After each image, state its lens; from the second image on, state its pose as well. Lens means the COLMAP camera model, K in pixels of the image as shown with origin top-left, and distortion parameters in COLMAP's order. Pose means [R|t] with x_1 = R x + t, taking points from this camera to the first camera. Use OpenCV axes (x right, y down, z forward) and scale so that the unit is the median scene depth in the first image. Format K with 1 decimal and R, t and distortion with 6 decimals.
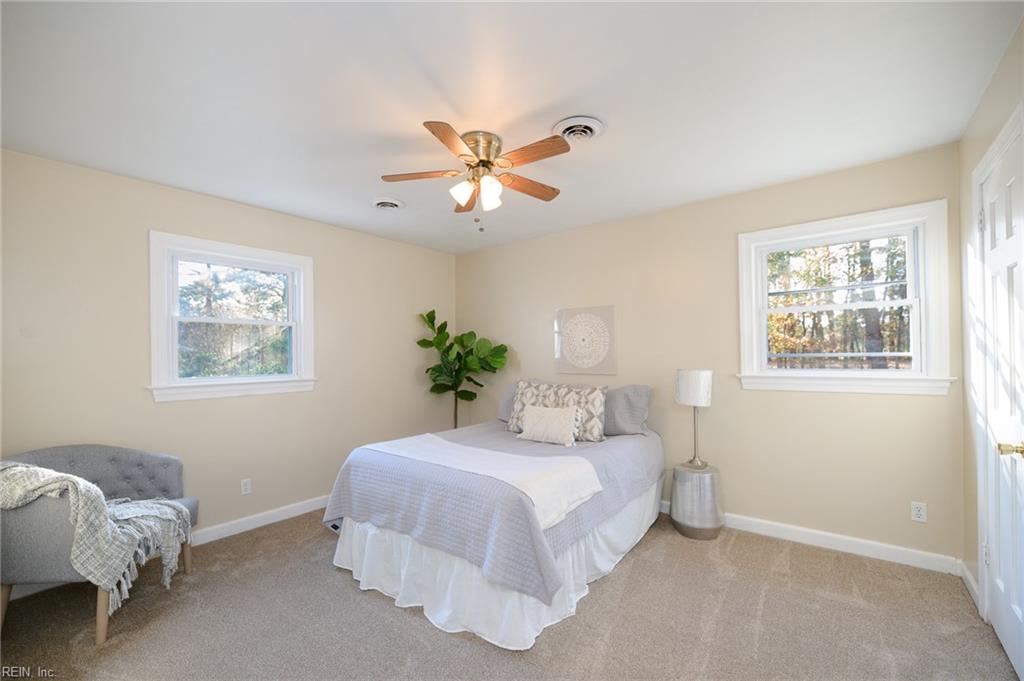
lens RADIAL K [[423.1, 0, 517.0], [0, 423.1, 341.6], [0, 0, 1]] dist [0.001974, -0.005866]
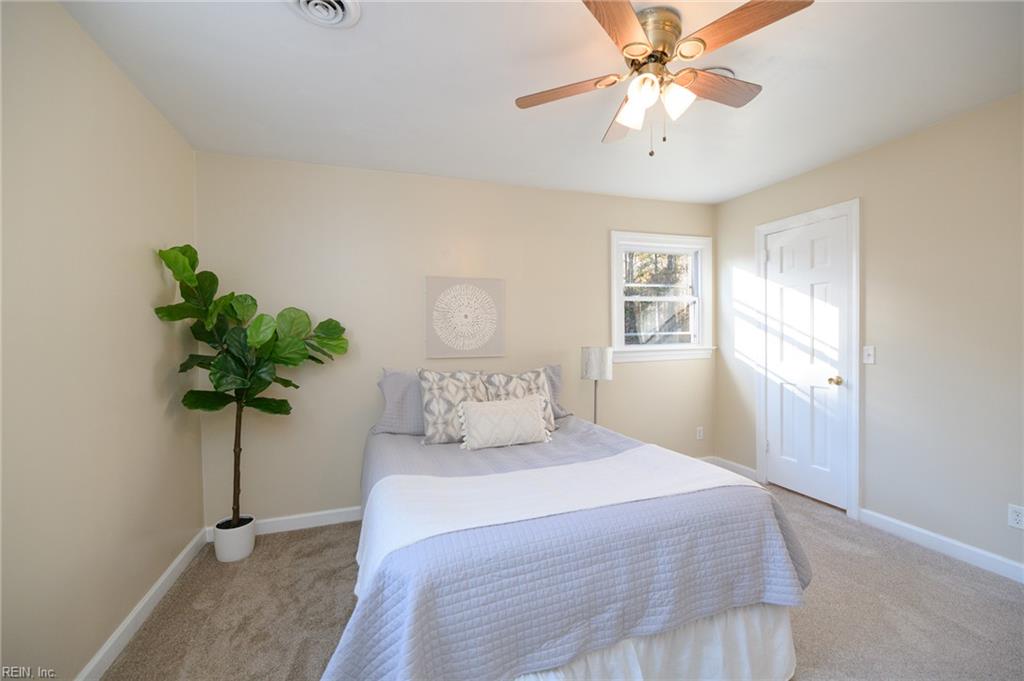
lens RADIAL K [[420.1, 0, 506.7], [0, 420.1, 337.4], [0, 0, 1]] dist [0.030661, 0.000000]
pose [[0.541449, -0.004099, 0.840724, -0.563089], [-0.017962, 0.999703, 0.016442, 0.024636], [-0.840542, -0.024003, 0.541214, 0.558010]]
